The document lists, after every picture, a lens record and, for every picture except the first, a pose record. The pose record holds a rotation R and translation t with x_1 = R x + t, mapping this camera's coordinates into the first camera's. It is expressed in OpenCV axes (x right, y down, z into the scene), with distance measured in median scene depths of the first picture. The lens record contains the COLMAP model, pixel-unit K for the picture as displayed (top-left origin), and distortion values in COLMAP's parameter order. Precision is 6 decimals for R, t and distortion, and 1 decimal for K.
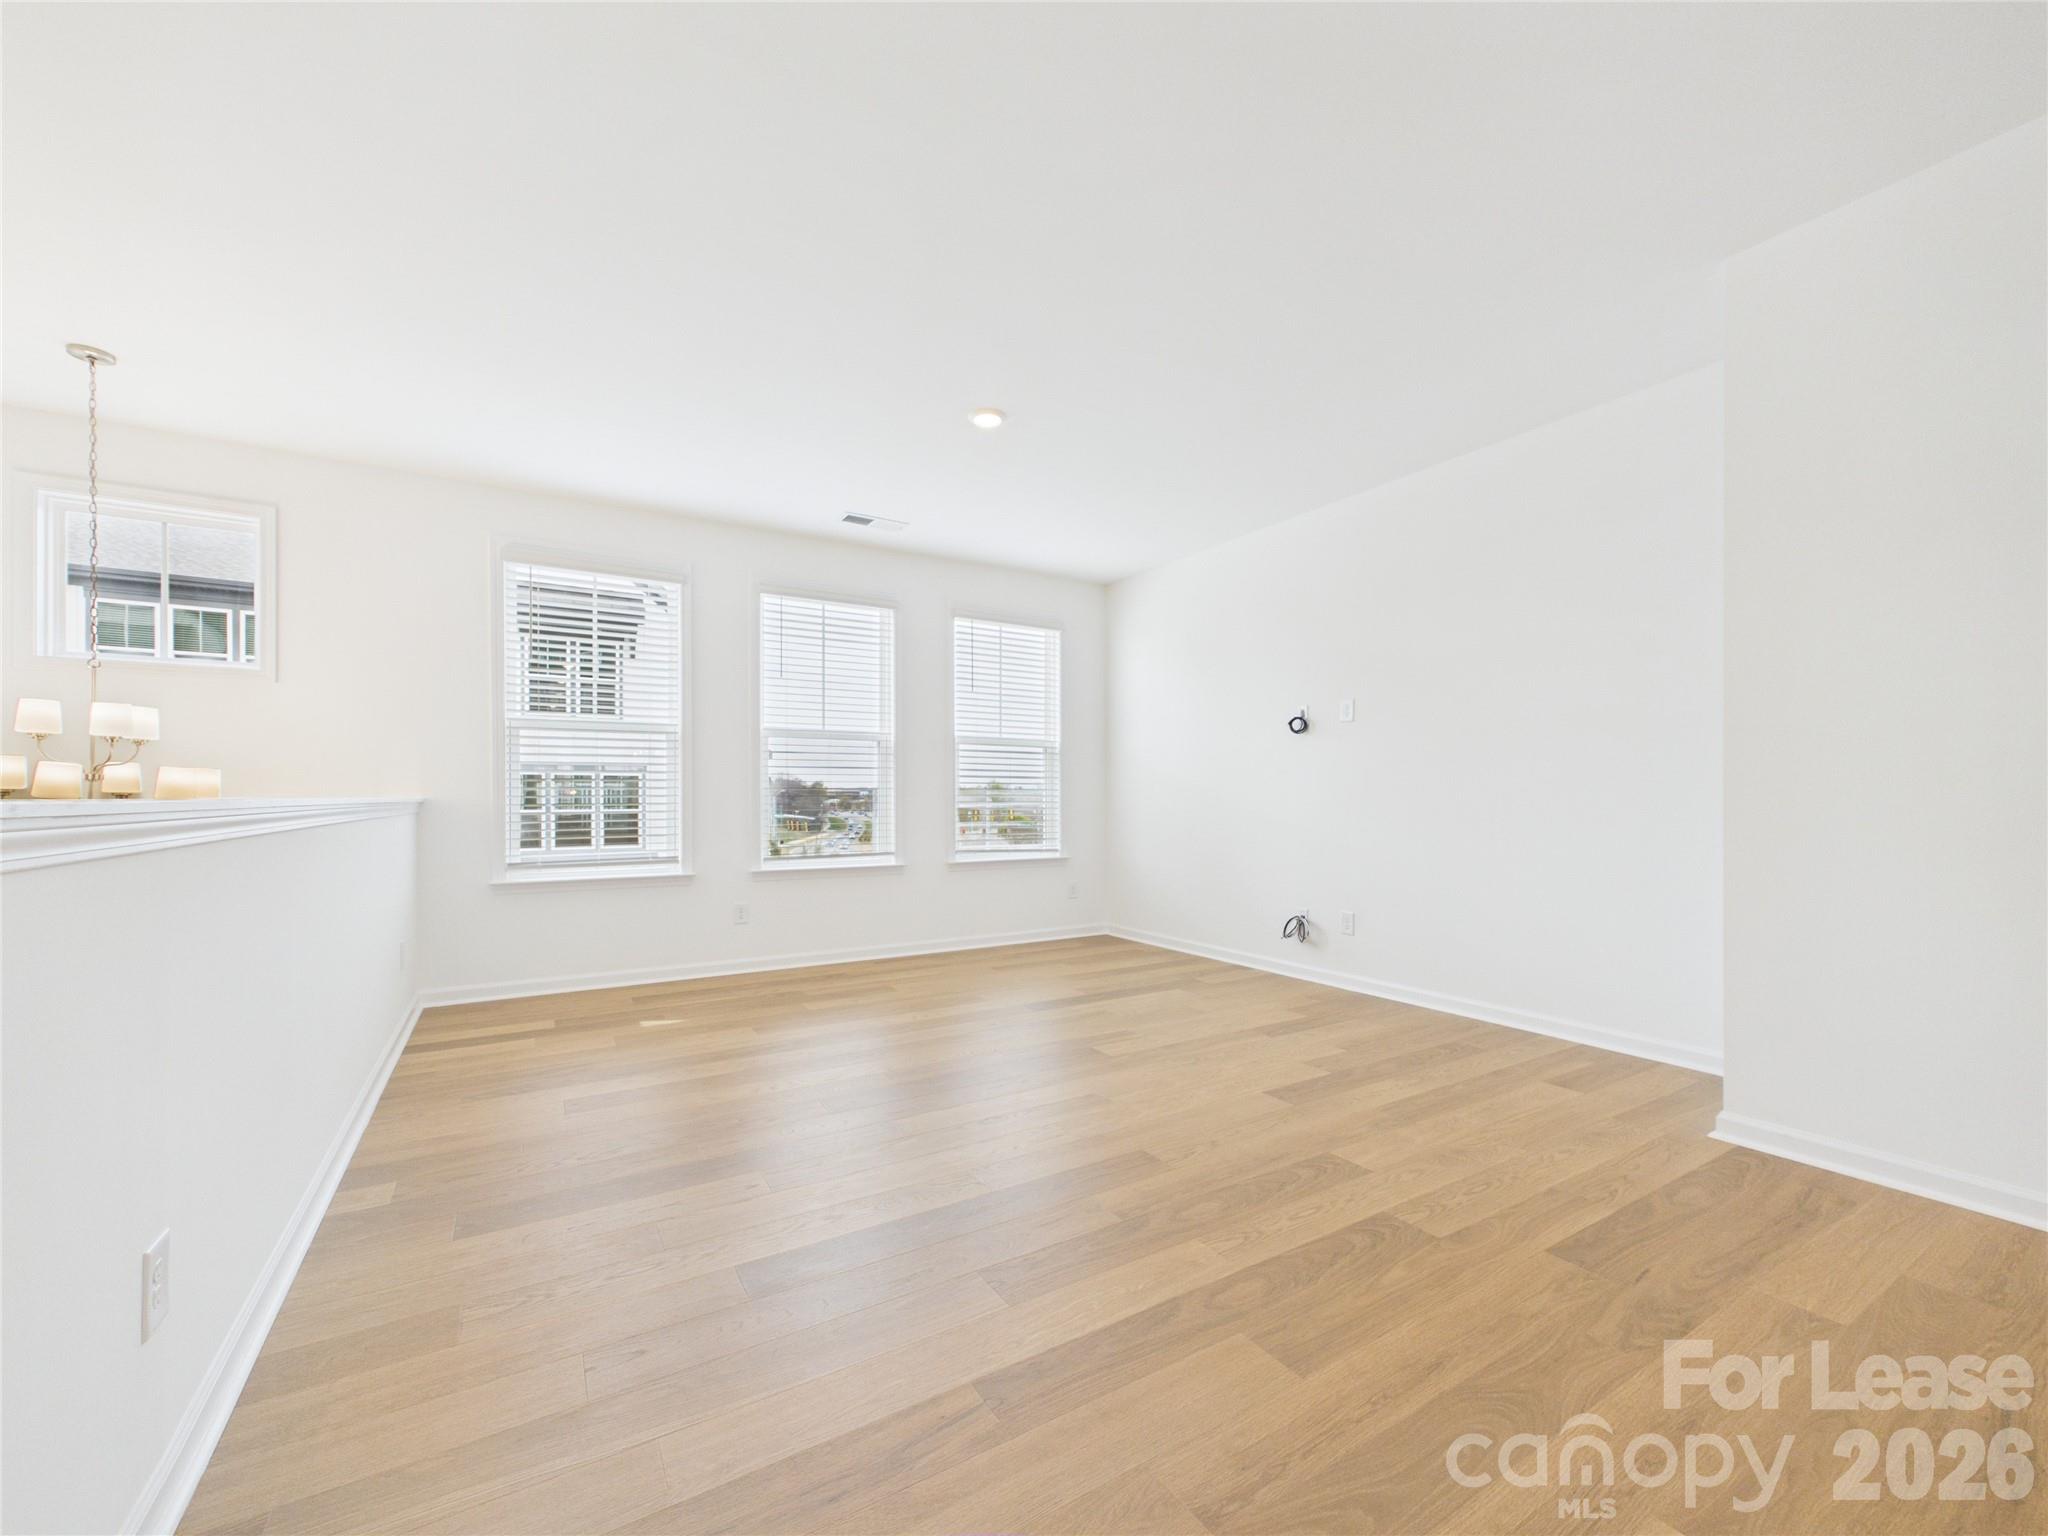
lens RADIAL K [[846.1, 0, 1025.0], [0, 846.1, 793.4], [0, 0, 1]] dist [0.002341, 0.000388]
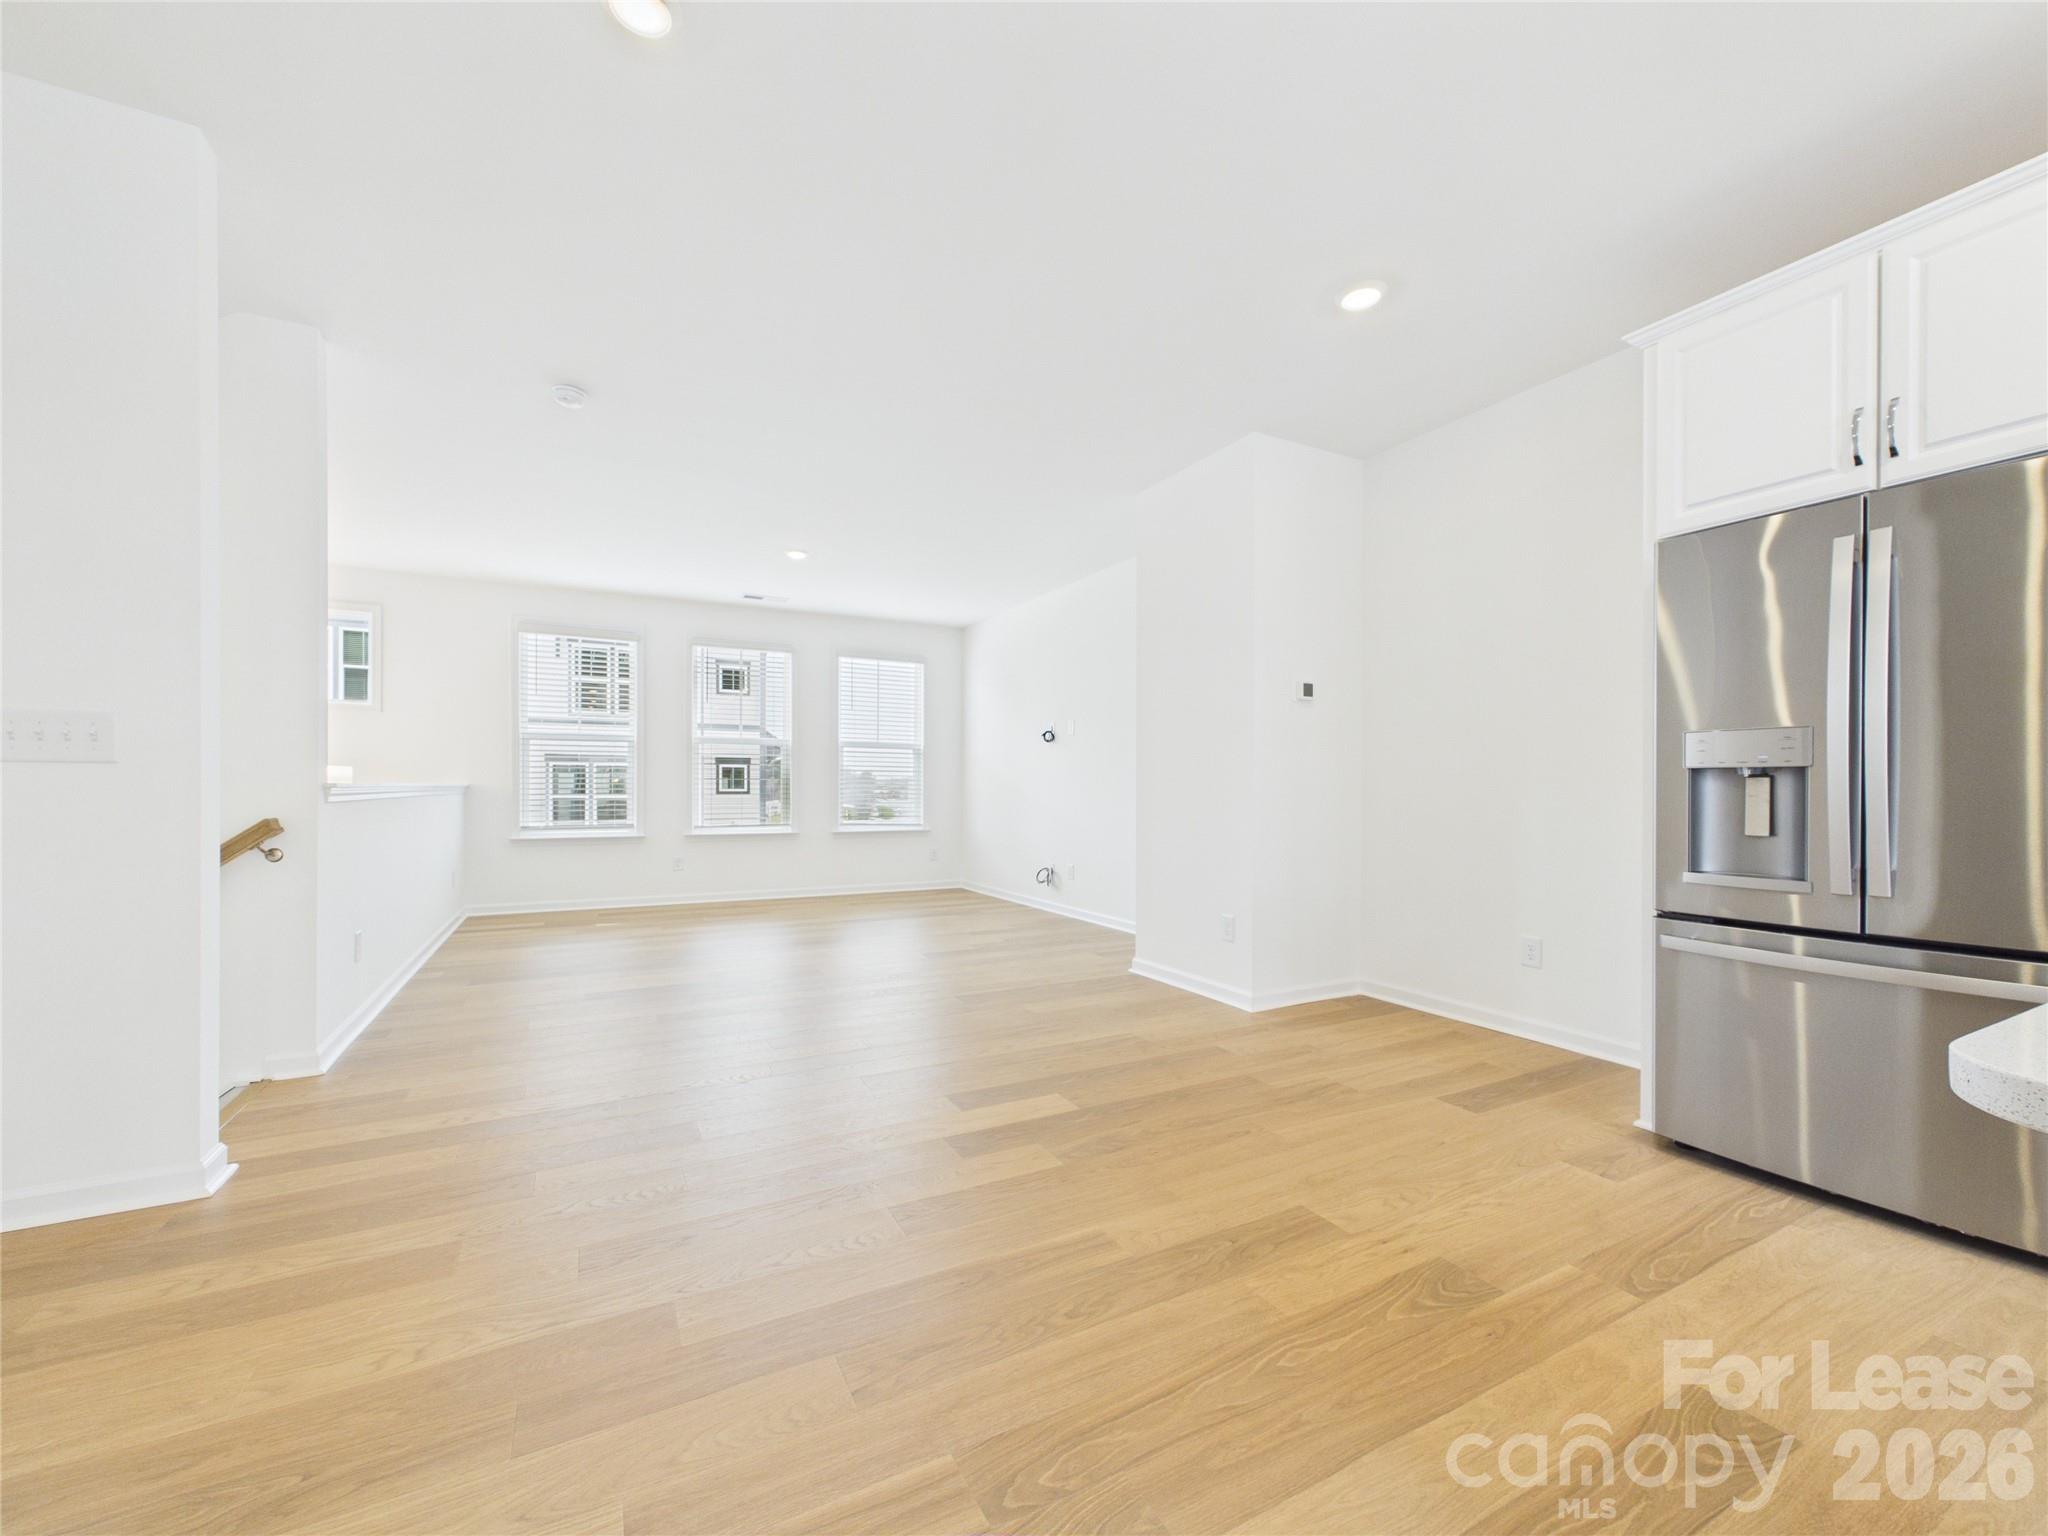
lens RADIAL K [[843.2, 0, 1015.5], [0, 843.2, 787.7], [0, 0, 1]] dist [0.019728, -0.000099]
pose [[0.997872, 0.005970, -0.064930, 0.297124], [-0.005621, 0.999969, 0.005559, -0.000839], [0.064961, -0.005182, 0.997874, -0.371814]]
